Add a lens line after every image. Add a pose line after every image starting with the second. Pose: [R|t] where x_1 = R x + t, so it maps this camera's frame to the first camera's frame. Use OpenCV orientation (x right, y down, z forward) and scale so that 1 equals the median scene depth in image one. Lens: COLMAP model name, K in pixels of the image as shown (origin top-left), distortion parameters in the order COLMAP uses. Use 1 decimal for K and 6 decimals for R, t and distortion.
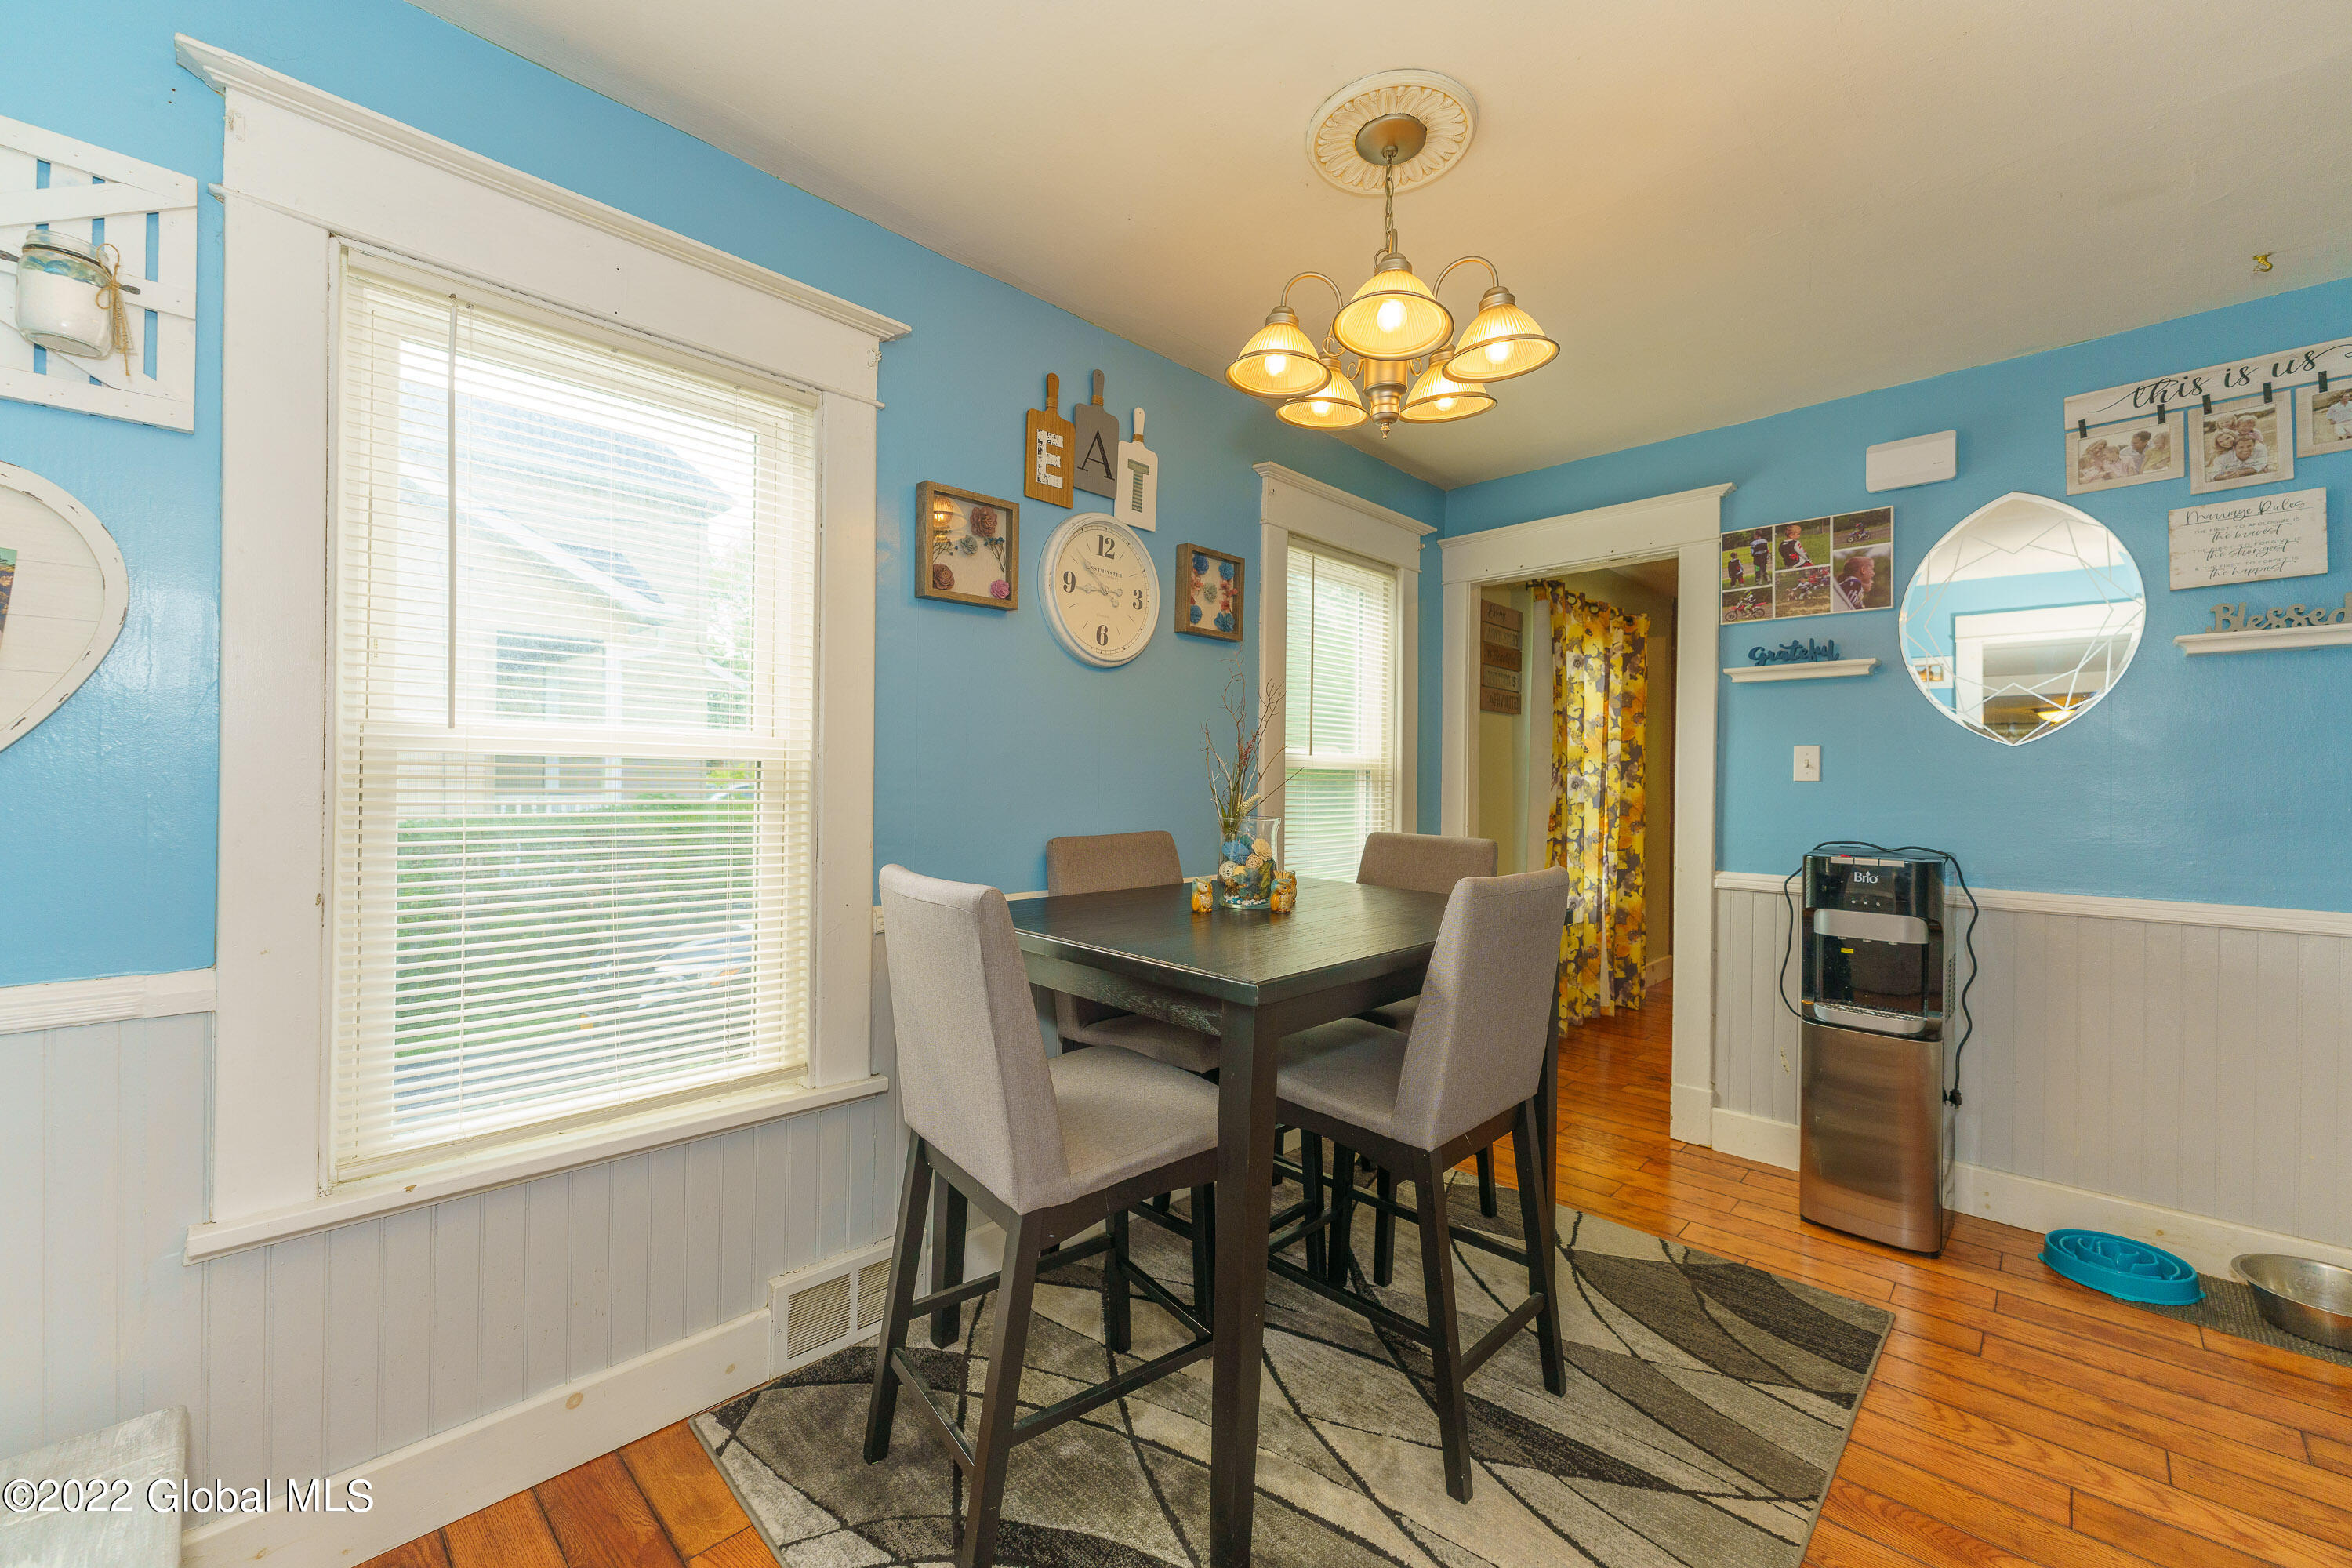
lens RADIAL K [[936.5, 0, 1174.1], [0, 936.5, 777.7], [0, 0, 1]] dist [0.002881, 0.000237]
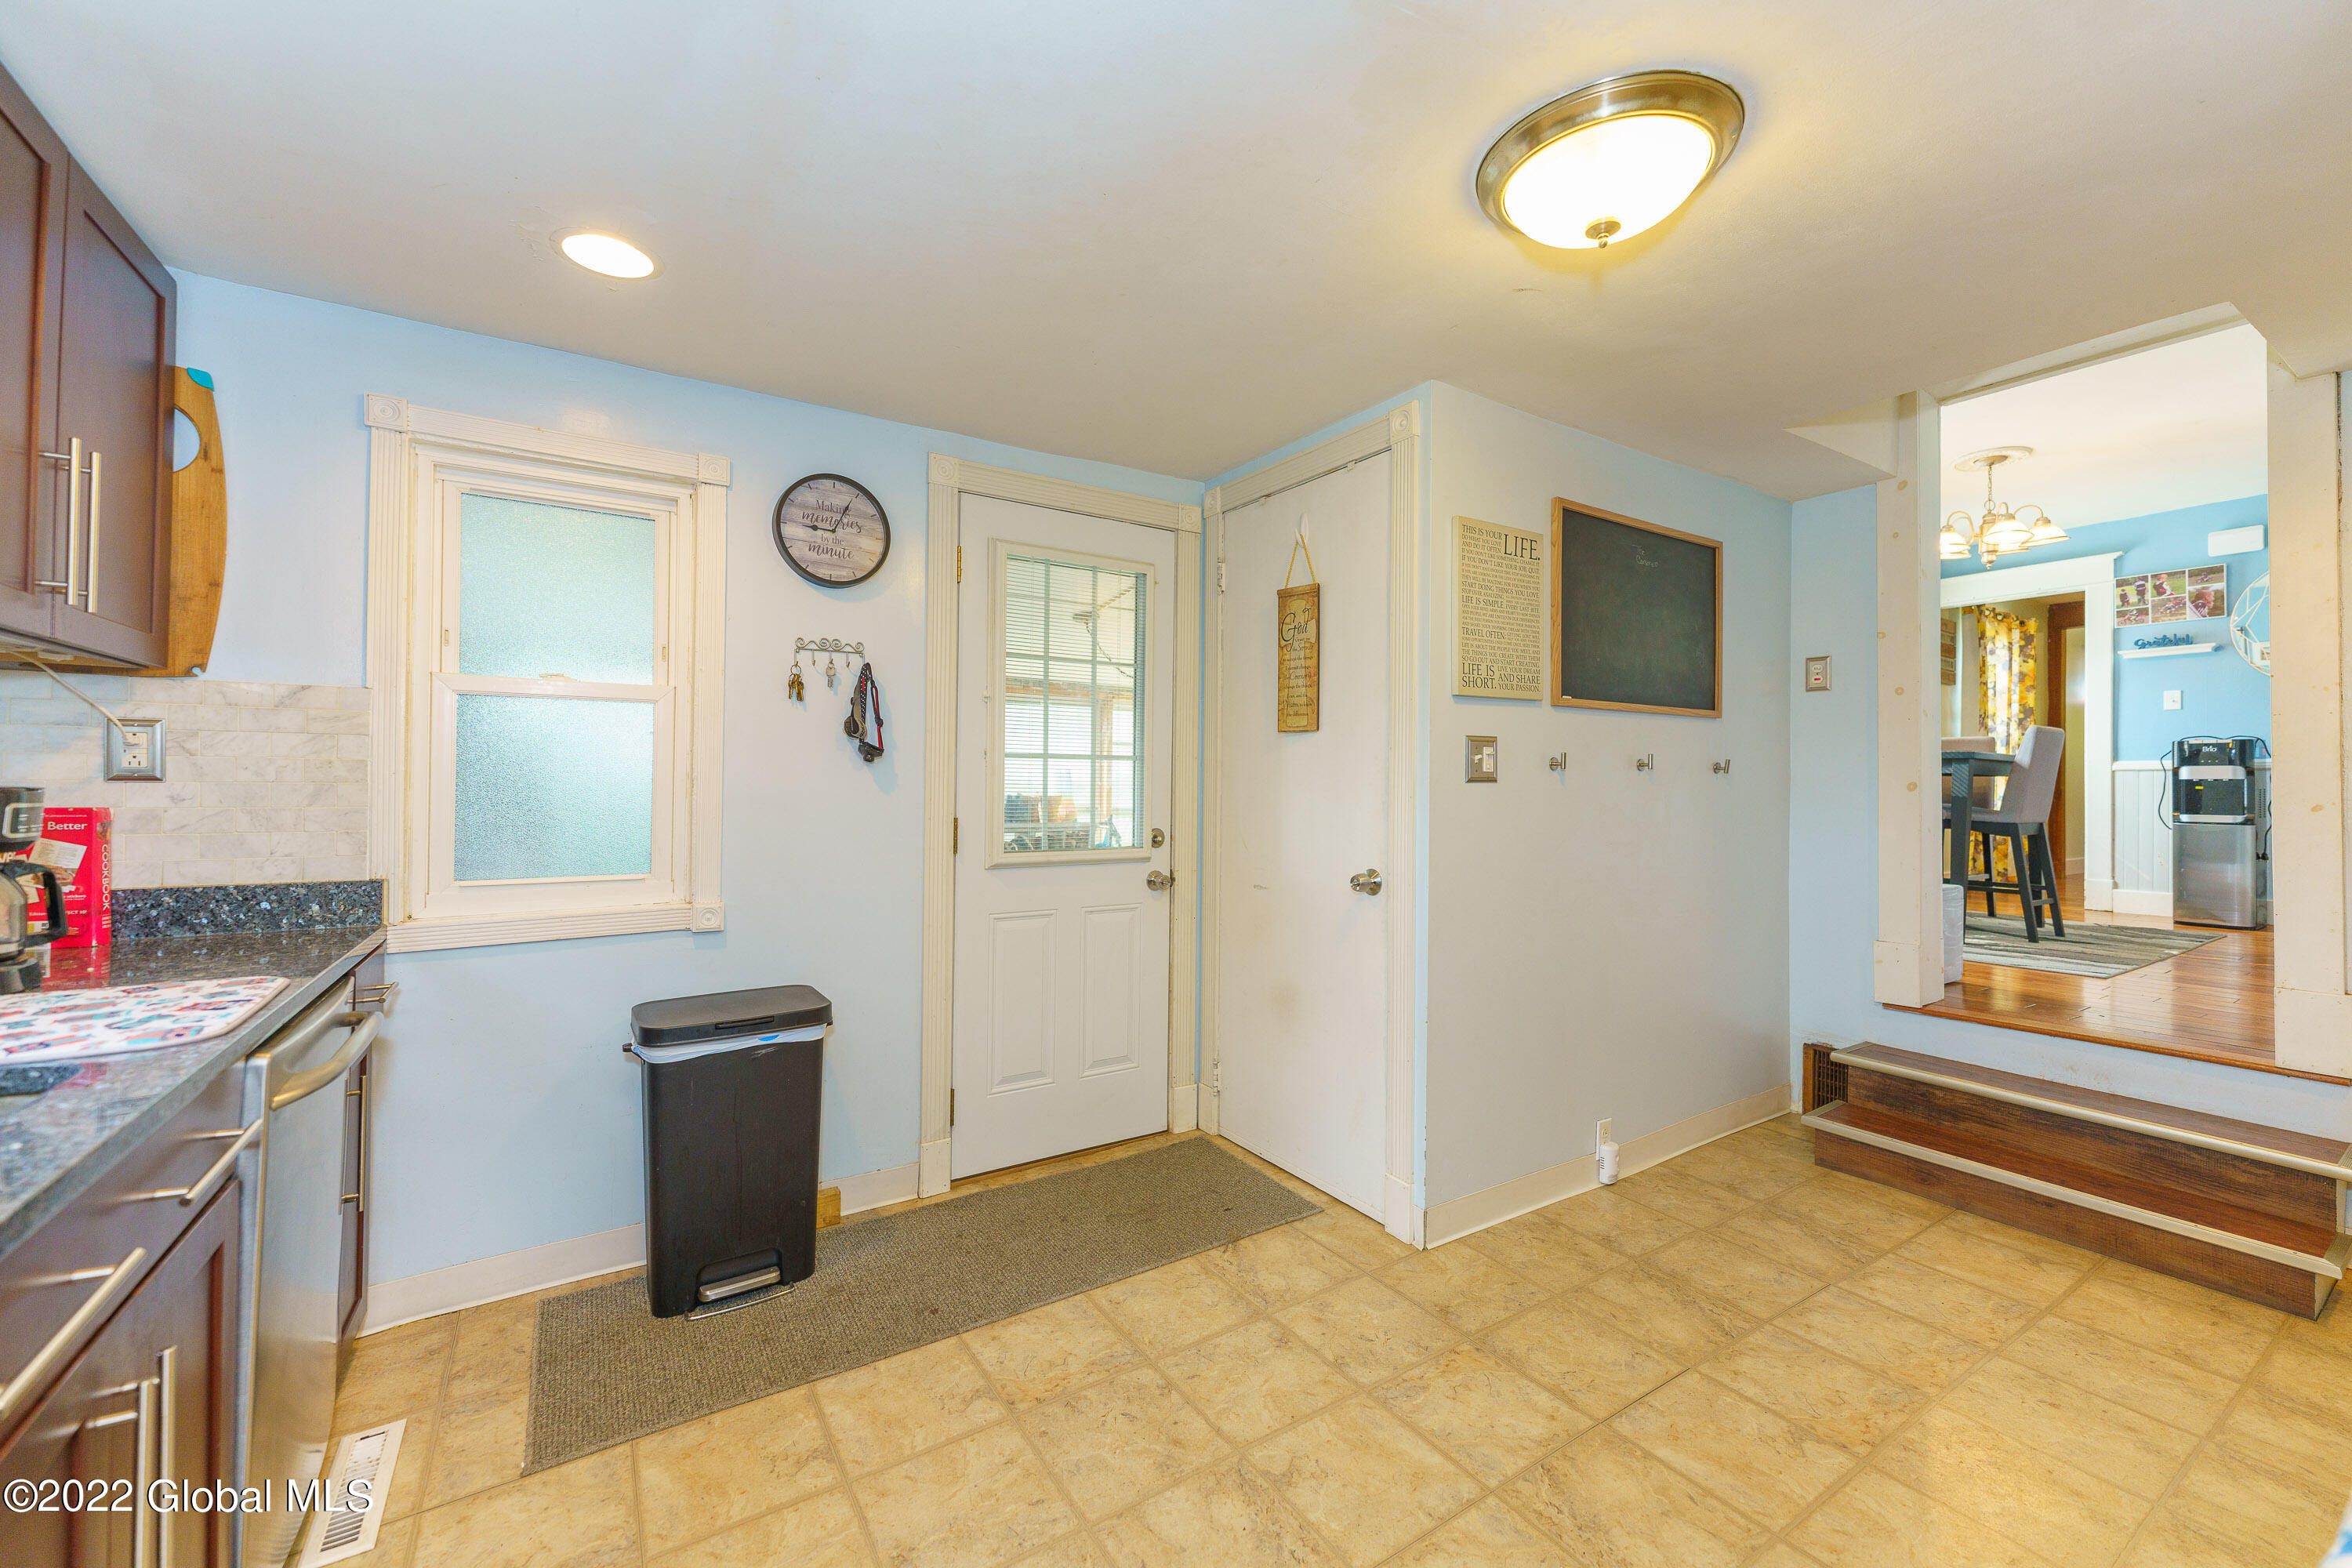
lens RADIAL K [[936.5, 0, 1174.1], [0, 936.5, 777.7], [0, 0, 1]] dist [0.002881, 0.000237]
pose [[0.976928, -0.004945, -0.213510, -0.917003], [0.002037, 0.999902, -0.013840, 0.169546], [0.213557, 0.013086, 0.976843, -1.319349]]
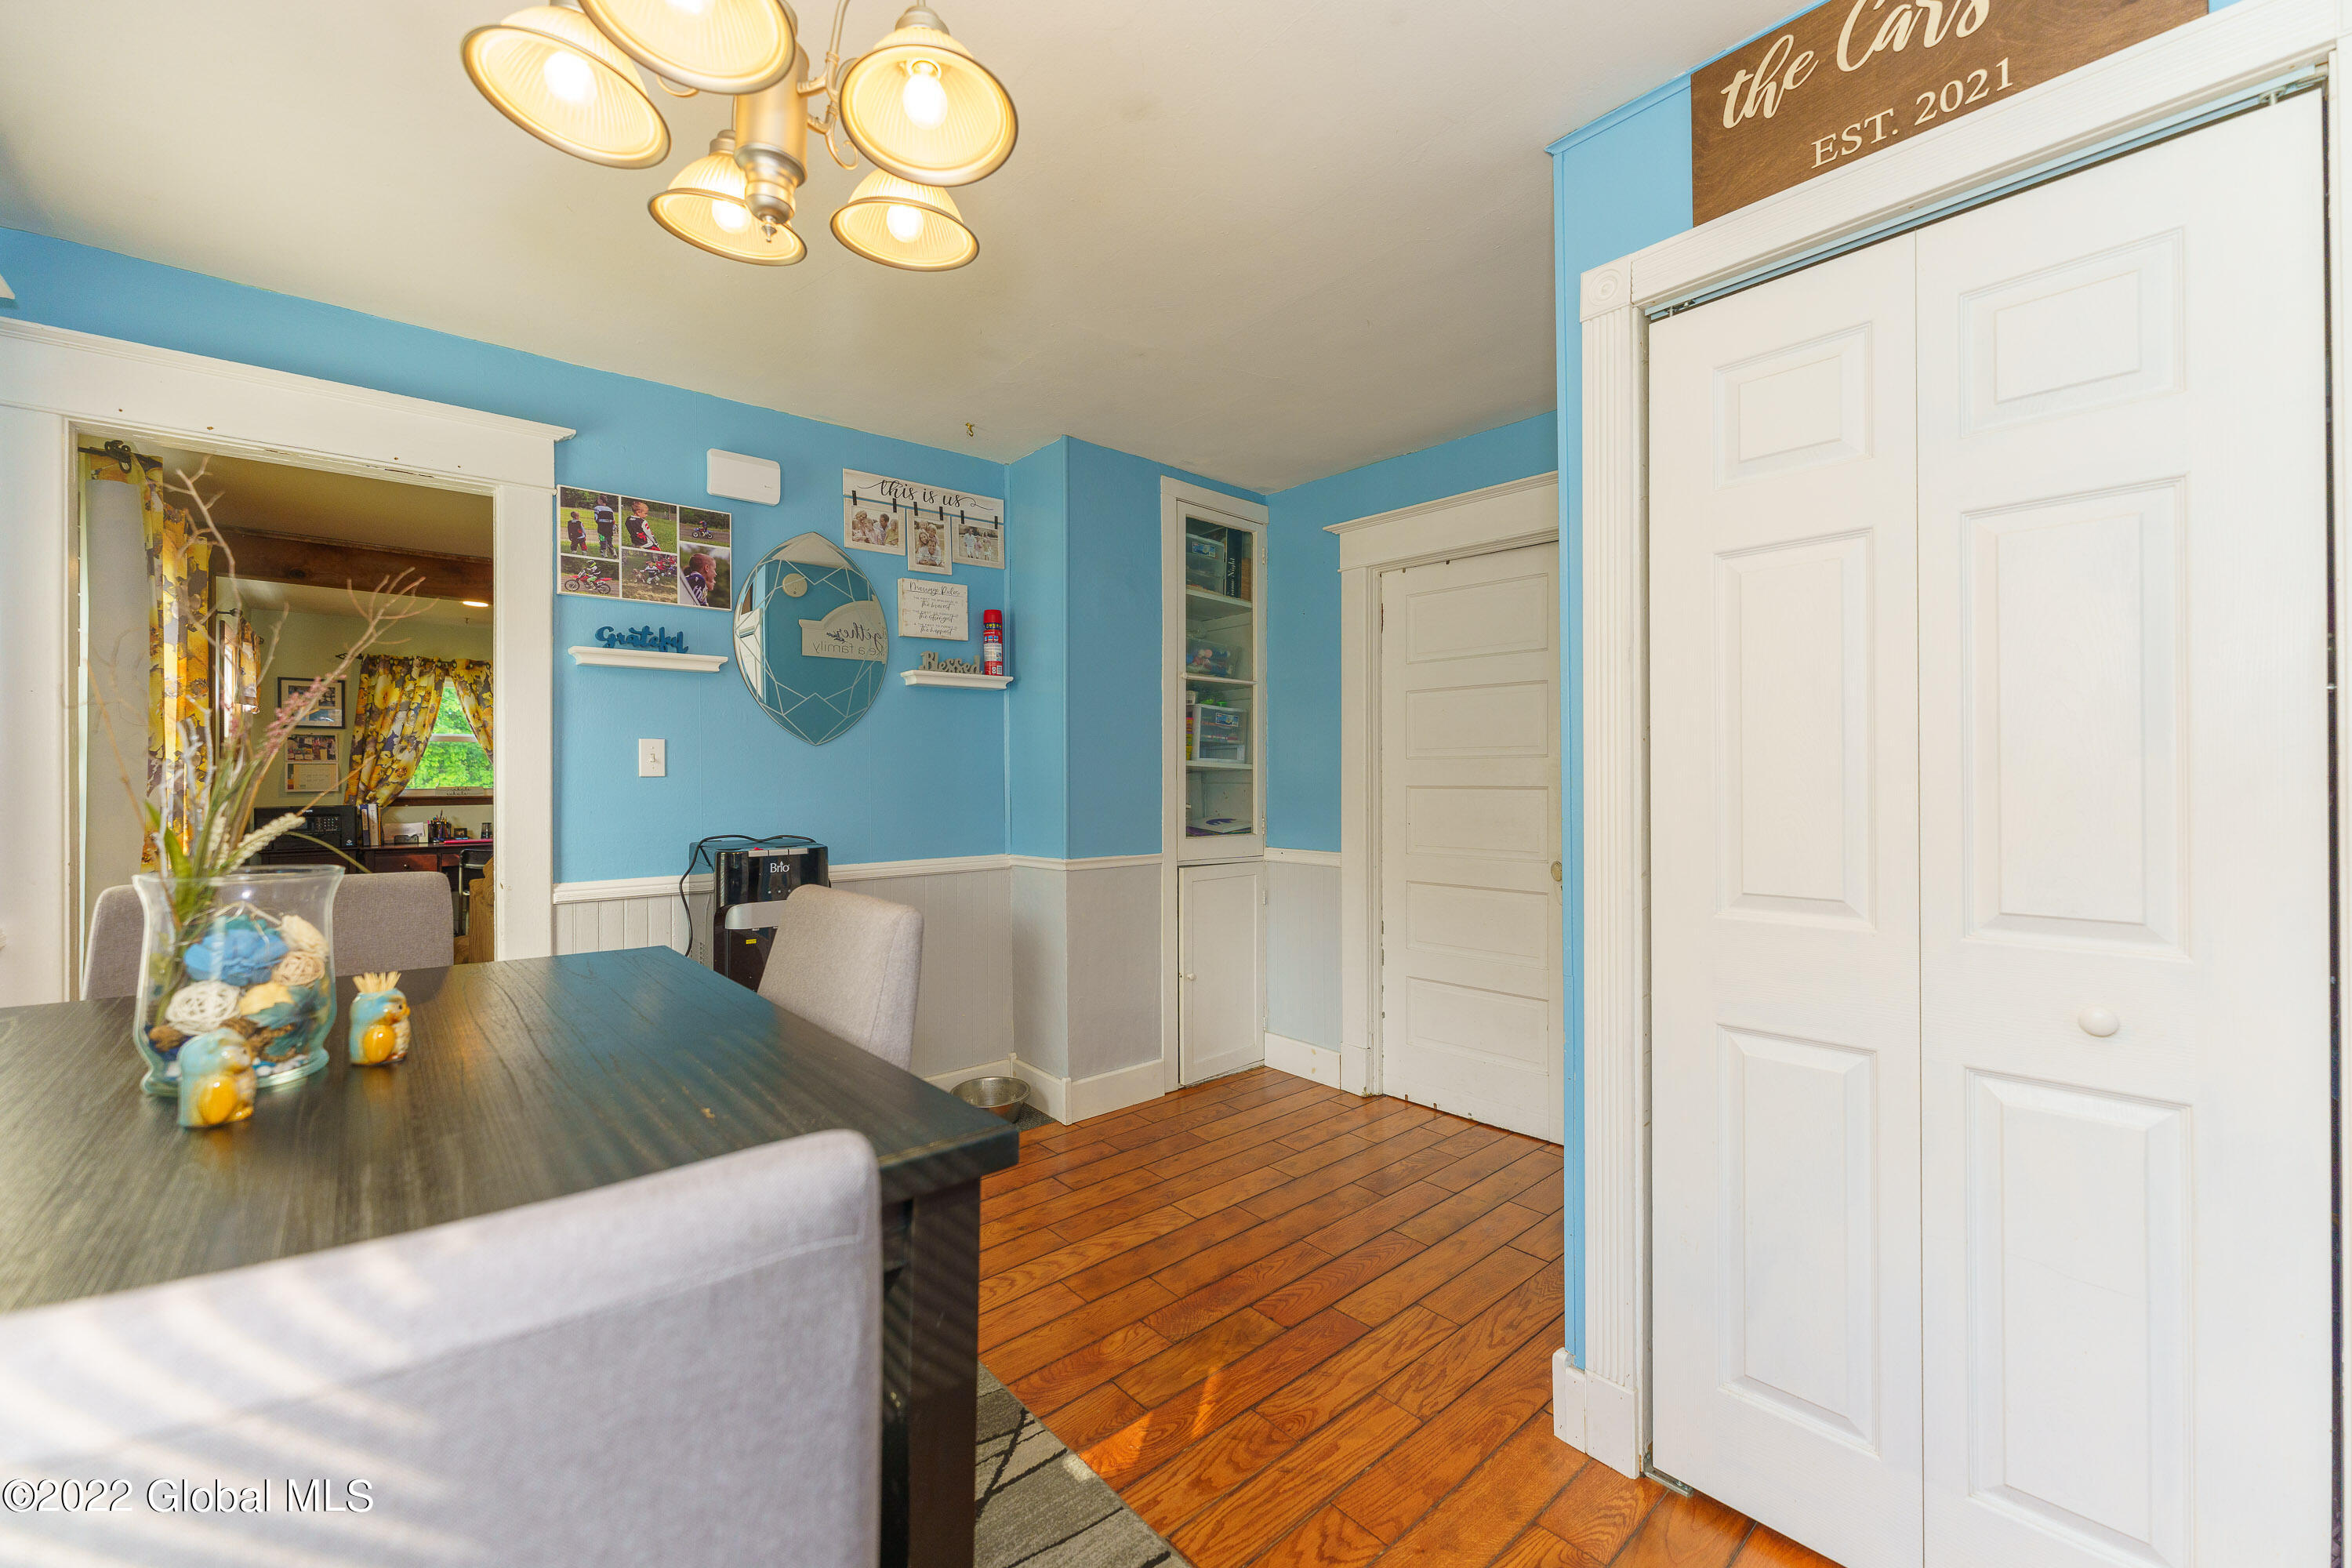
lens RADIAL K [[936.5, 0, 1174.1], [0, 936.5, 777.7], [0, 0, 1]] dist [0.002881, 0.000237]
pose [[0.086446, -0.010648, 0.996200, -0.235582], [0.002210, 0.999942, 0.010496, -0.003744], [-0.996254, 0.001294, 0.086465, 0.407002]]
